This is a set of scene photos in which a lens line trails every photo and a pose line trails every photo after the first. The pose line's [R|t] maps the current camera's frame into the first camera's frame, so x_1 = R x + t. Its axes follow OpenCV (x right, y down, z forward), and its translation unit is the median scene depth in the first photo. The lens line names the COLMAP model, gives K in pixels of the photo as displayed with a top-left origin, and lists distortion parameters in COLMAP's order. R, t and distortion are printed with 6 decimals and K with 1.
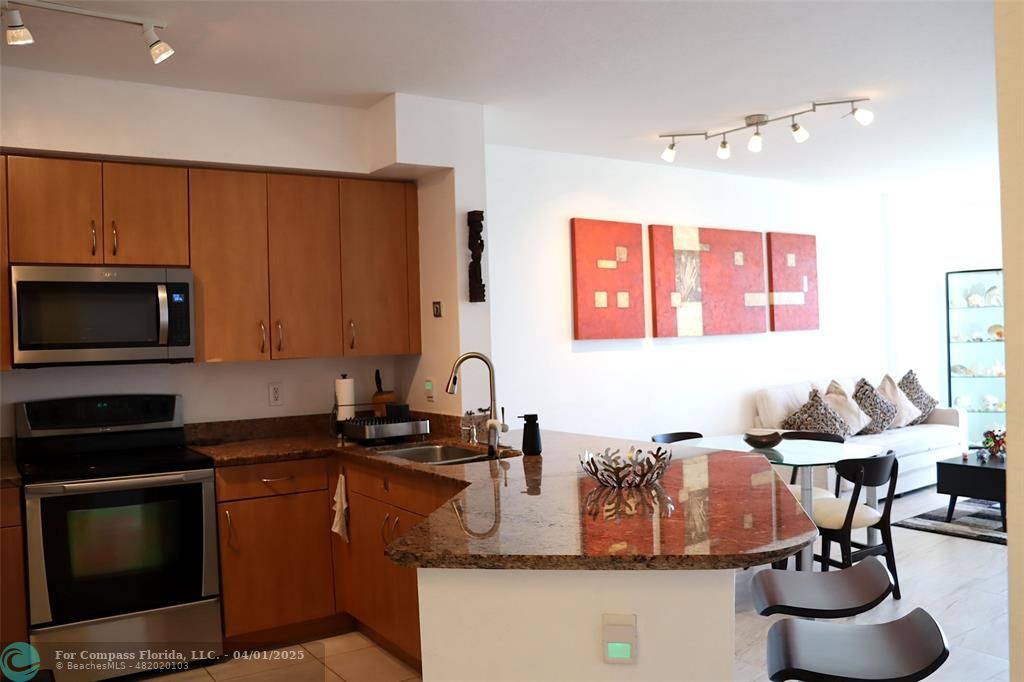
lens RADIAL K [[857.2, 0, 512.0], [0, 857.2, 341.0], [0, 0, 1]] dist [-0.171650, 0.148299]
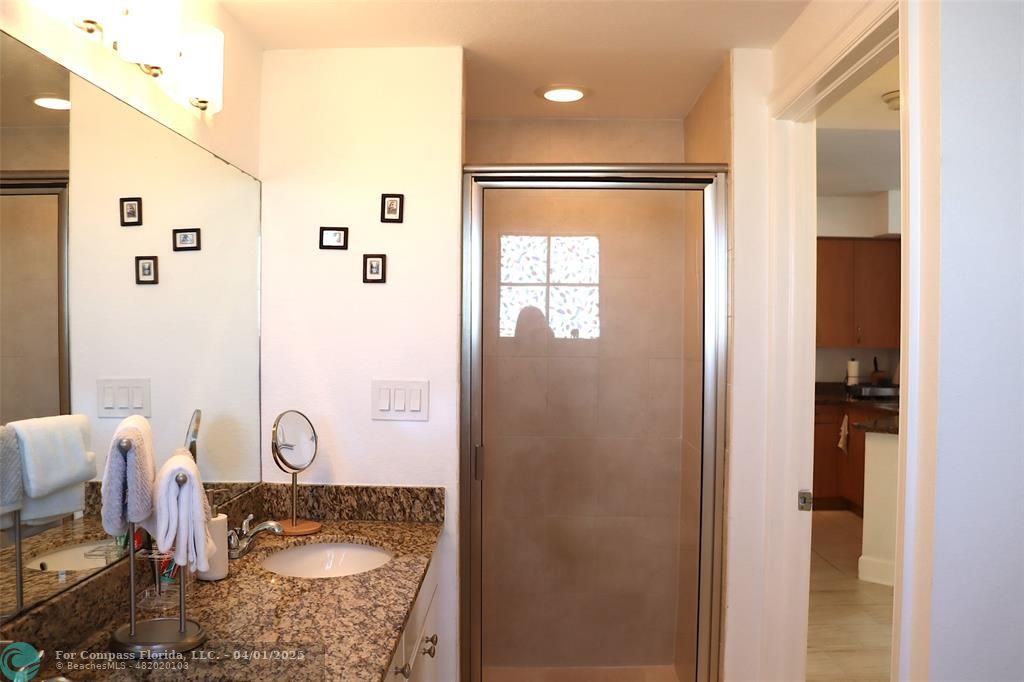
lens RADIAL K [[839.7, 0, 512.0], [0, 839.7, 341.0], [0, 0, 1]] dist [-0.162832, 0.123206]
pose [[0.813909, 0.045744, -0.579189, 0.185692], [-0.038860, 0.998949, 0.024289, -0.007122], [0.579692, 0.002739, 0.814831, -0.686672]]
